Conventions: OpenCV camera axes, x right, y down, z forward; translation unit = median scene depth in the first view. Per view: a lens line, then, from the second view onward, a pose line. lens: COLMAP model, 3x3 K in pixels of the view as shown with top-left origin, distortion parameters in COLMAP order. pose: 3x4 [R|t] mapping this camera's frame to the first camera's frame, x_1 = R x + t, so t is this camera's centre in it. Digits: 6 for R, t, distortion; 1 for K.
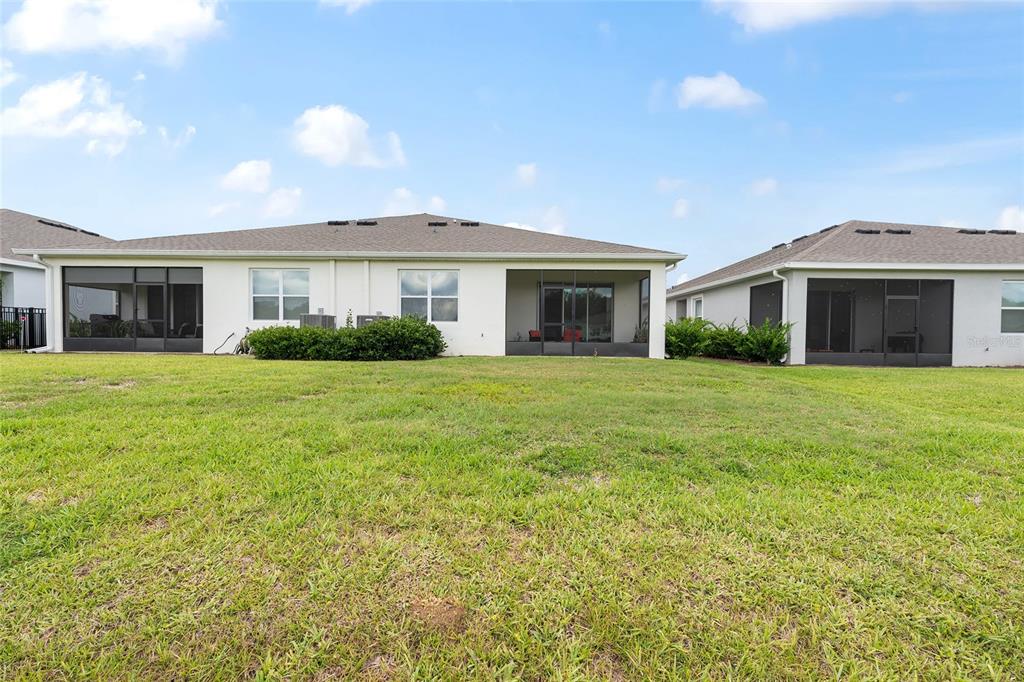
lens RADIAL K [[403.1, 0, 513.6], [0, 403.1, 342.2], [0, 0, 1]] dist [0.001111, -0.000169]
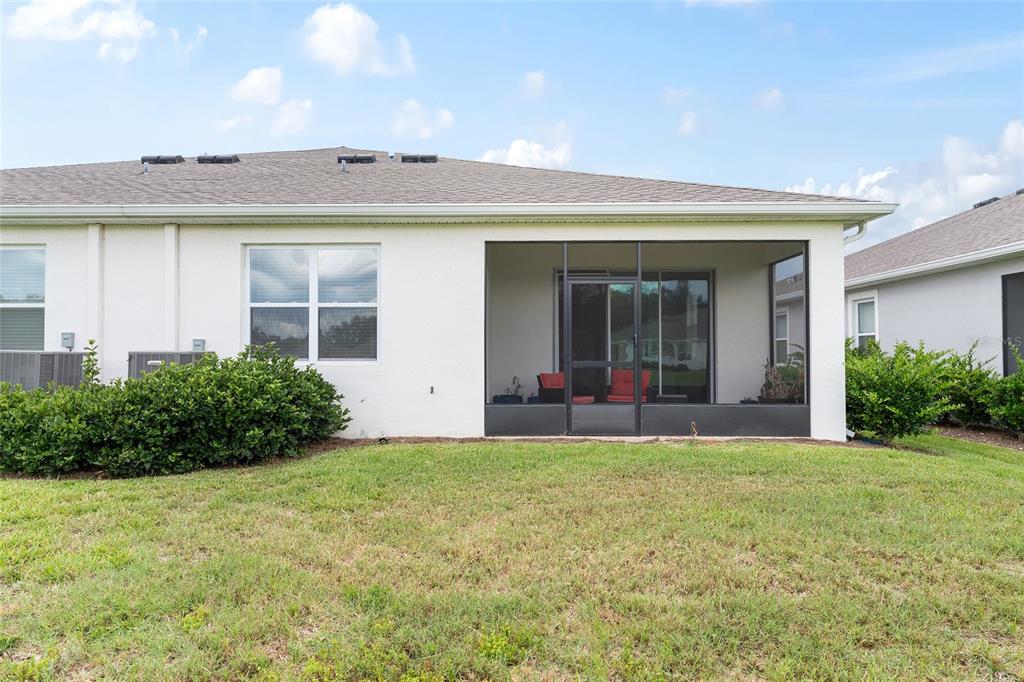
lens RADIAL K [[612.5, 0, 512.3], [0, 612.5, 355.3], [0, 0, 1]] dist [-0.000949, -0.000664]
pose [[0.999943, -0.010300, -0.002817, 0.012488], [0.010253, 0.999817, -0.016181, -0.043768], [0.002983, 0.016151, 0.999865, 0.324412]]
